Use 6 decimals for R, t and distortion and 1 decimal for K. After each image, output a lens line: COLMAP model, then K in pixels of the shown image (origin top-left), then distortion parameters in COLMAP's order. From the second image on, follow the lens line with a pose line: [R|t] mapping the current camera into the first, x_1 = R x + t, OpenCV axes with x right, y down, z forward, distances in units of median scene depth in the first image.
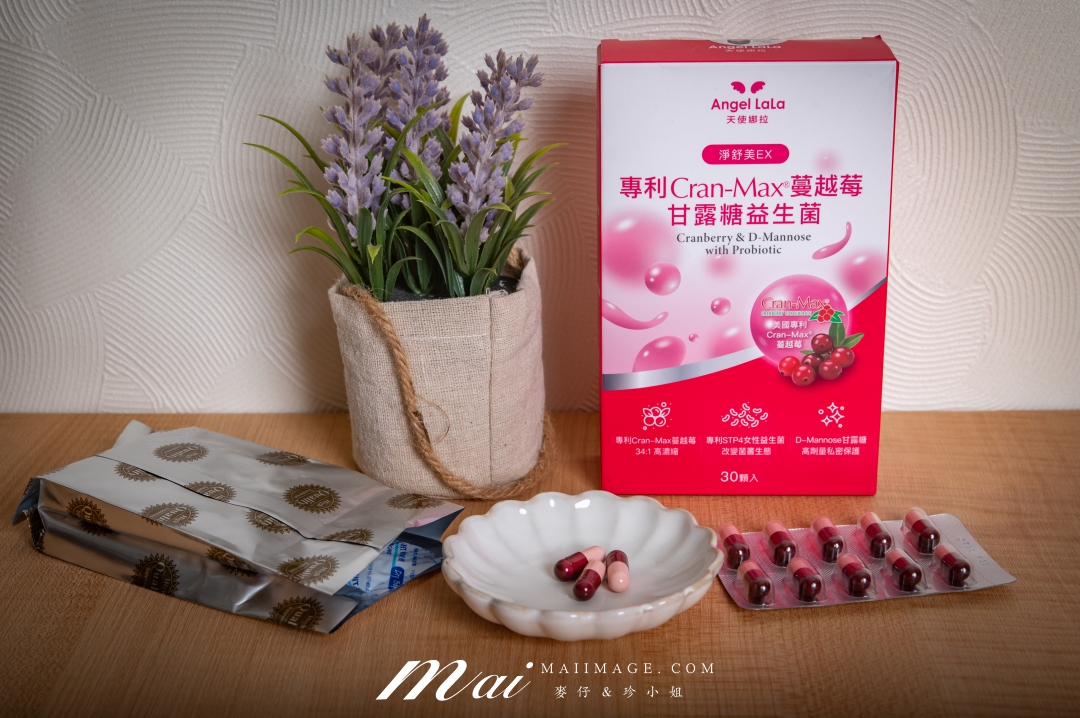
lens RADIAL K [[1860.8, 0, 540.0], [0, 1860.8, 359.0], [0, 0, 1]] dist [-0.017796, -0.146745]
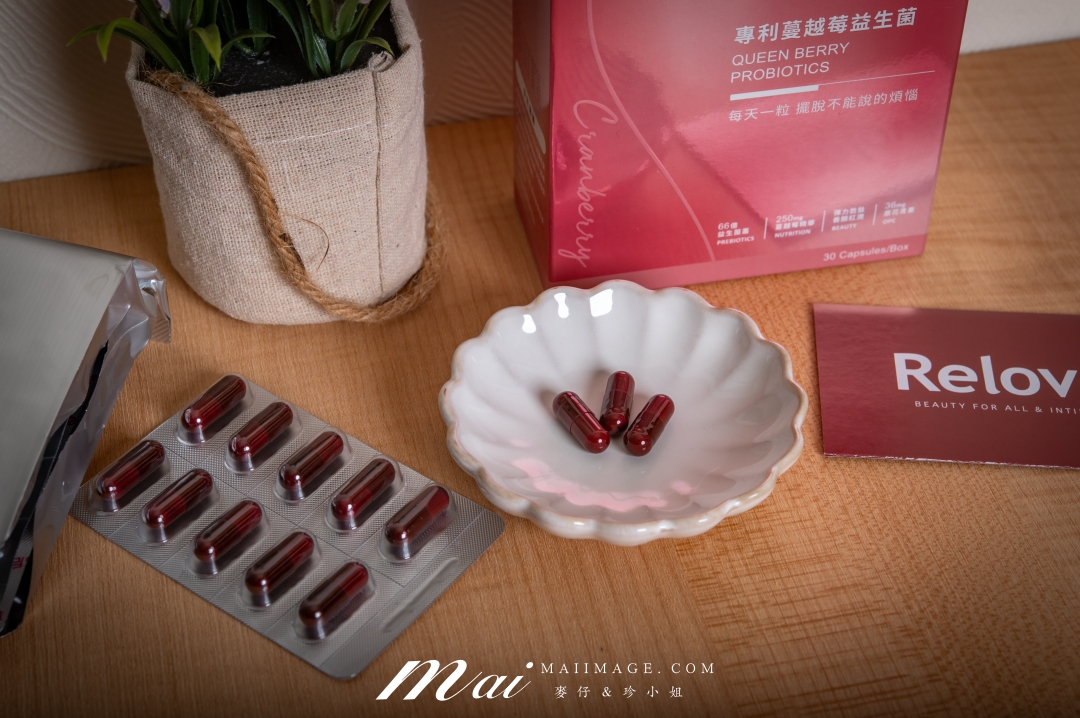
lens RADIAL K [[1860.8, 0, 540.0], [0, 1860.8, 359.0], [0, 0, 1]] dist [-0.017796, -0.146745]
pose [[0.963500, -0.162311, 0.212891, -0.121975], [0.073285, 0.924776, 0.373389, -0.174016], [-0.257481, -0.344159, 0.902916, 0.288568]]
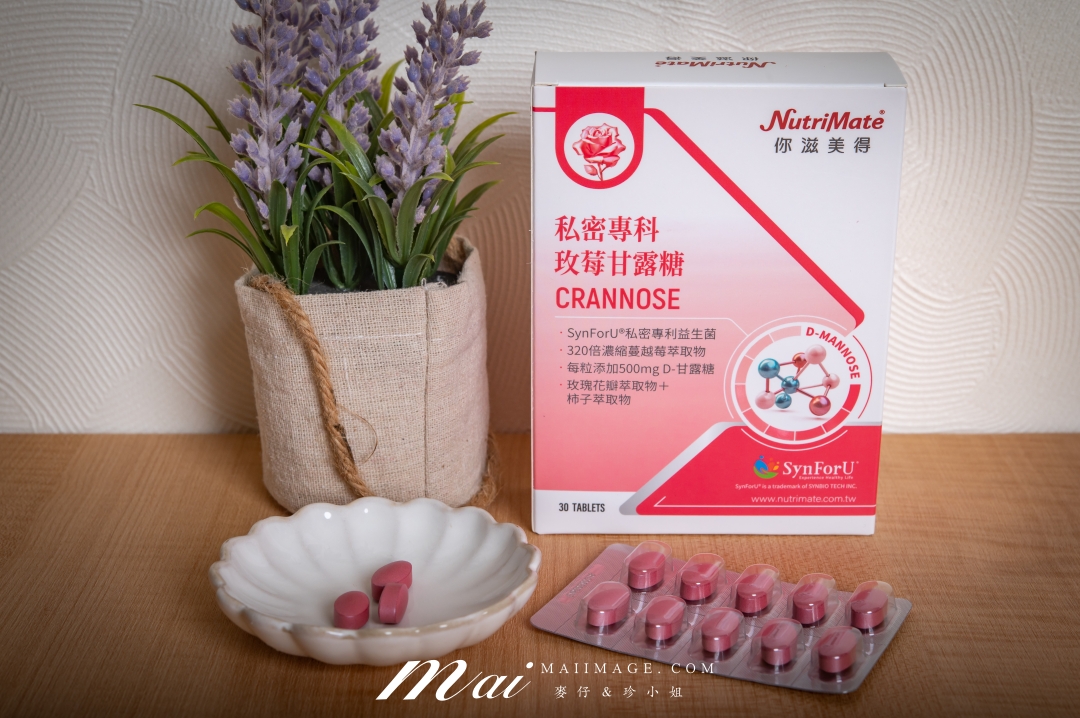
lens RADIAL K [[1891.4, 0, 540.0], [0, 1891.4, 359.0], [0, 0, 1]] dist [-0.016443, -0.024622]
pose [[0.999333, 0.005020, 0.036165, -0.005591], [-0.003830, 0.999452, -0.032886, 0.024243], [-0.036311, 0.032726, 0.998805, 0.128575]]
